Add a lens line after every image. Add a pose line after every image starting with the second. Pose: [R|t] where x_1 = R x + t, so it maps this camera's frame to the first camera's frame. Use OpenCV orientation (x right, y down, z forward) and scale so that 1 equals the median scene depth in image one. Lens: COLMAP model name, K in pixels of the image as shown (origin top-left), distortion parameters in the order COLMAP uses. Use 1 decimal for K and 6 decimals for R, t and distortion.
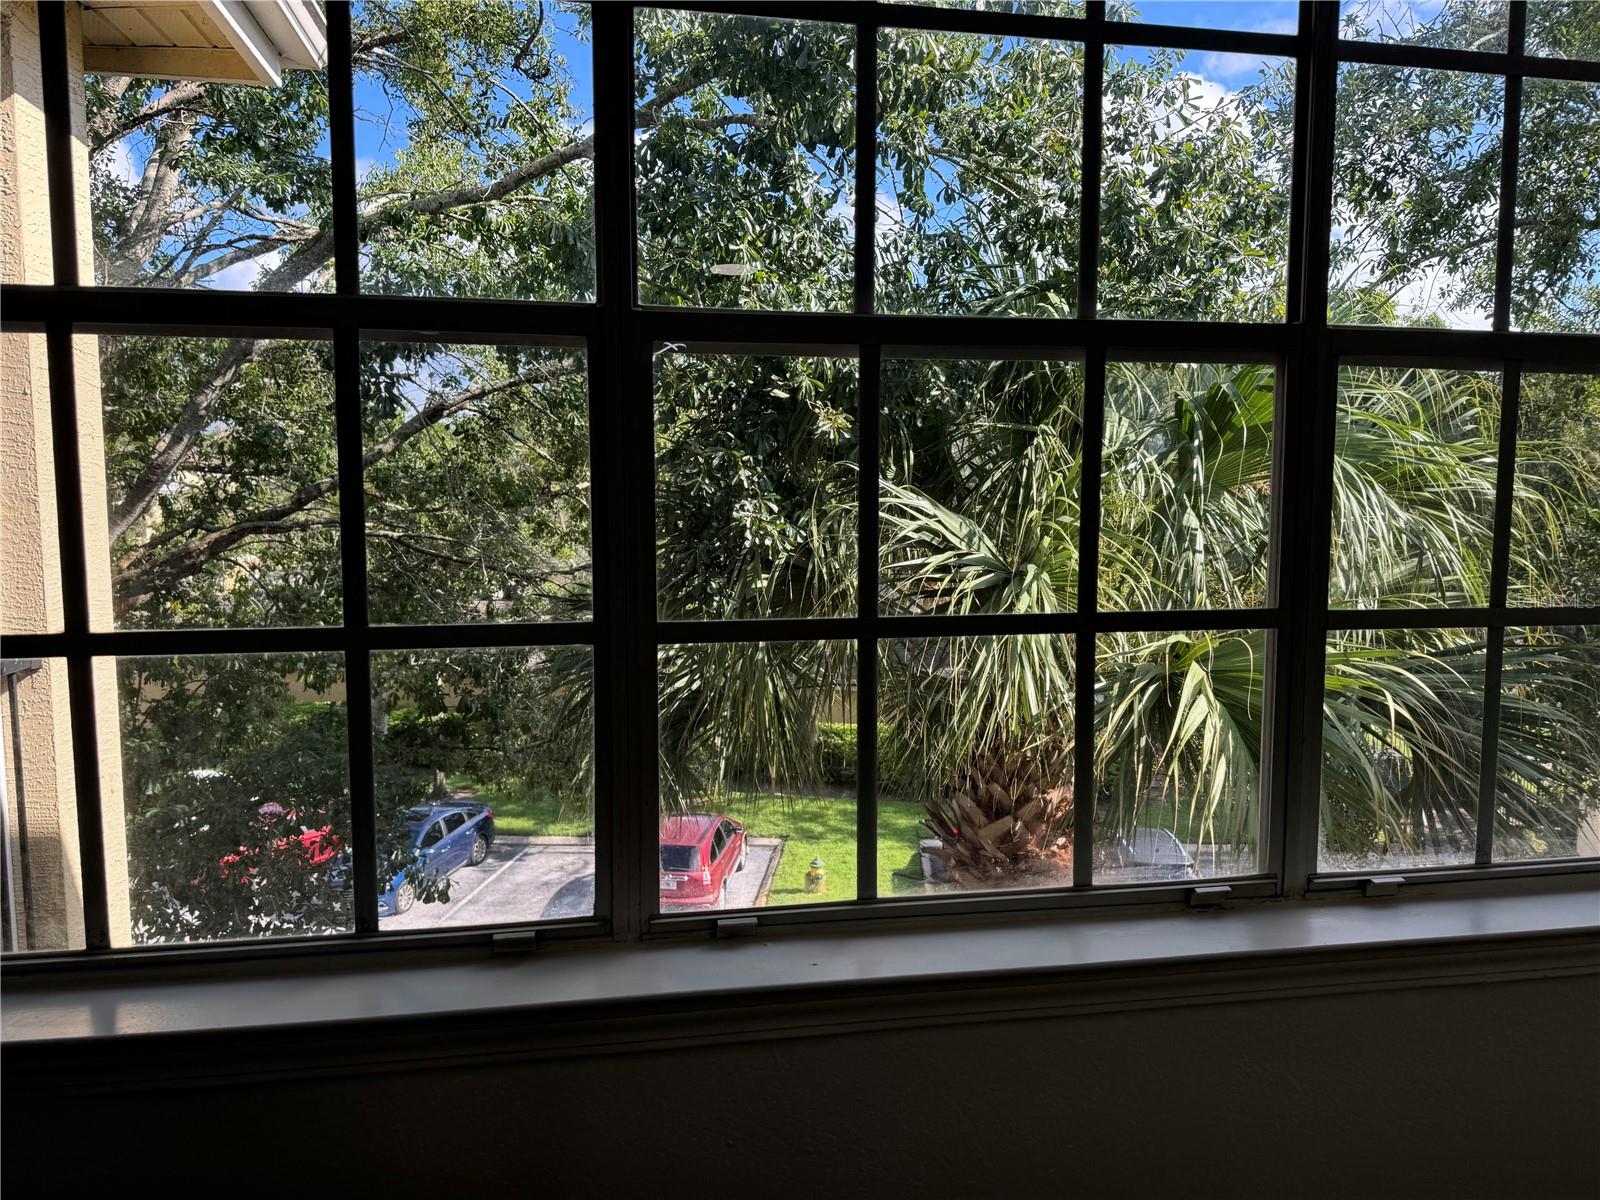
lens RADIAL K [[1113.8, 0, 812.6], [0, 1113.8, 600.4], [0, 0, 1]] dist [0.091820, -0.112693]
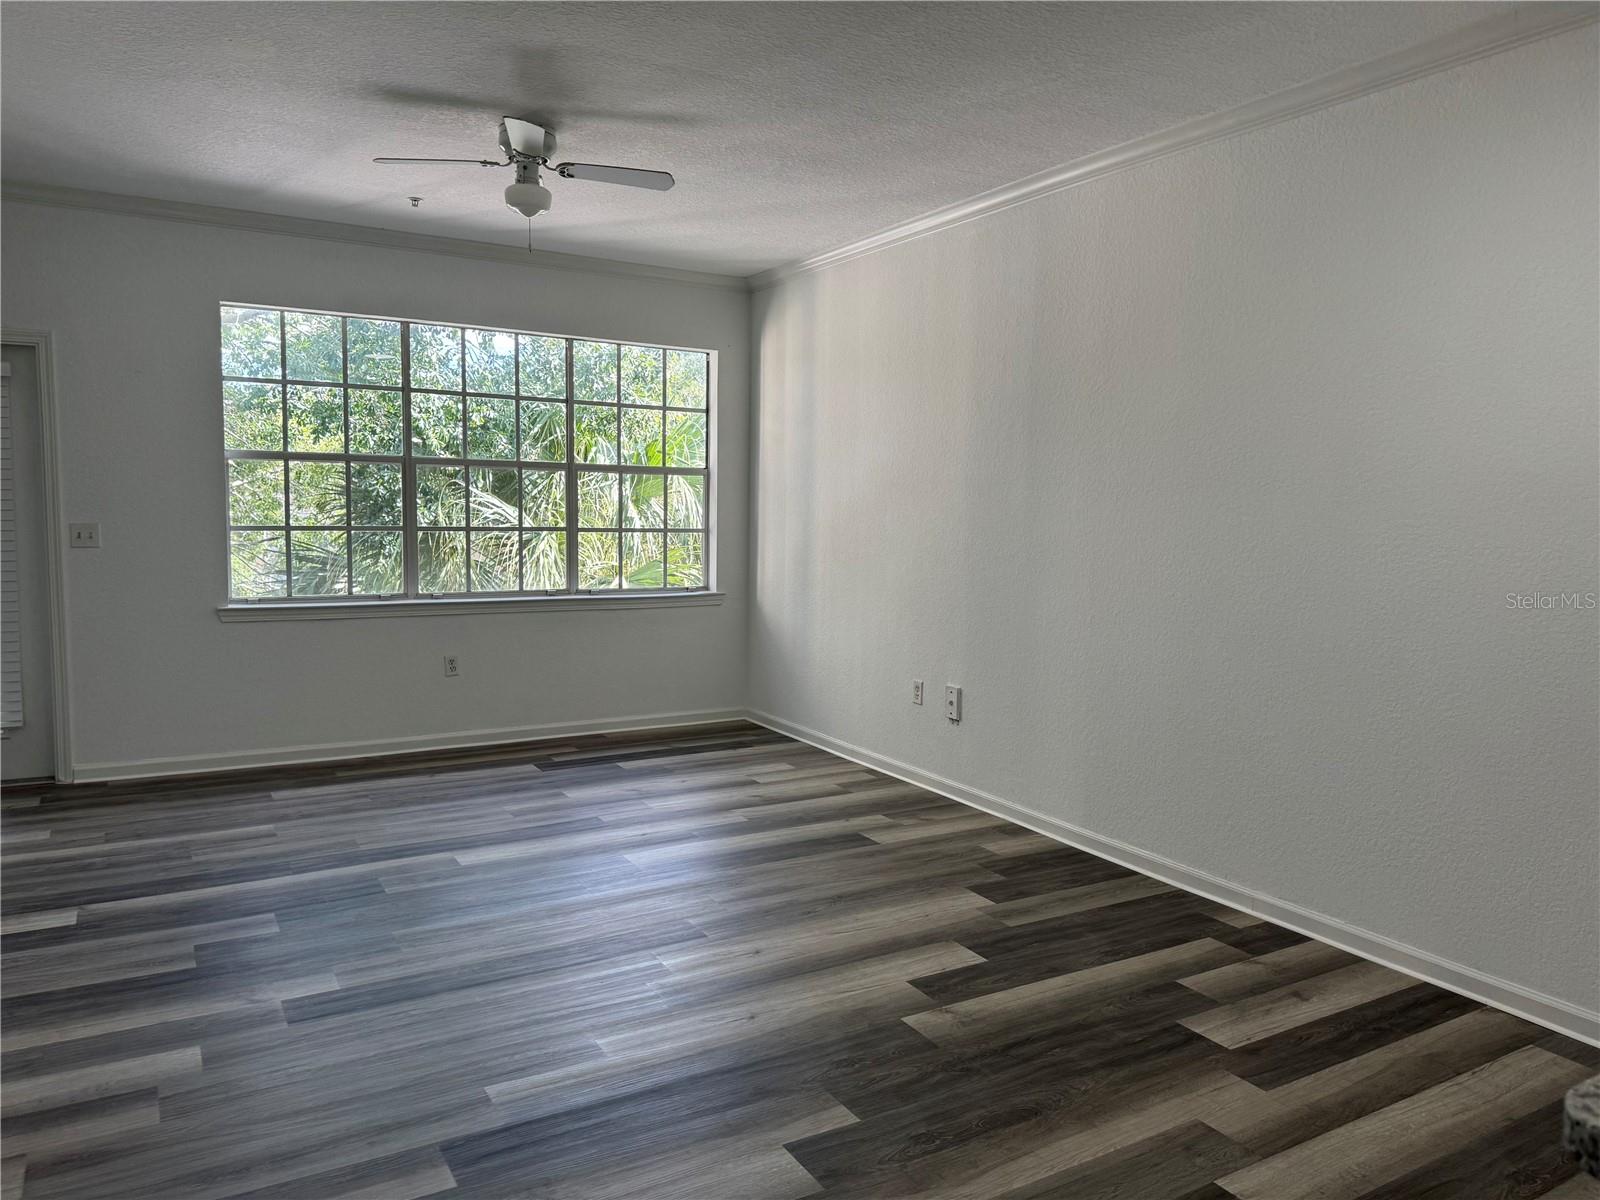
lens RADIAL K [[1110.8, 0, 802.8], [0, 1110.8, 608.1], [0, 0, 1]] dist [0.104244, -0.131652]
pose [[0.944088, -0.014562, 0.329371, -0.050090], [0.012044, 0.999881, 0.009685, 0.098866], [-0.329473, -0.005176, 0.944151, -1.154266]]
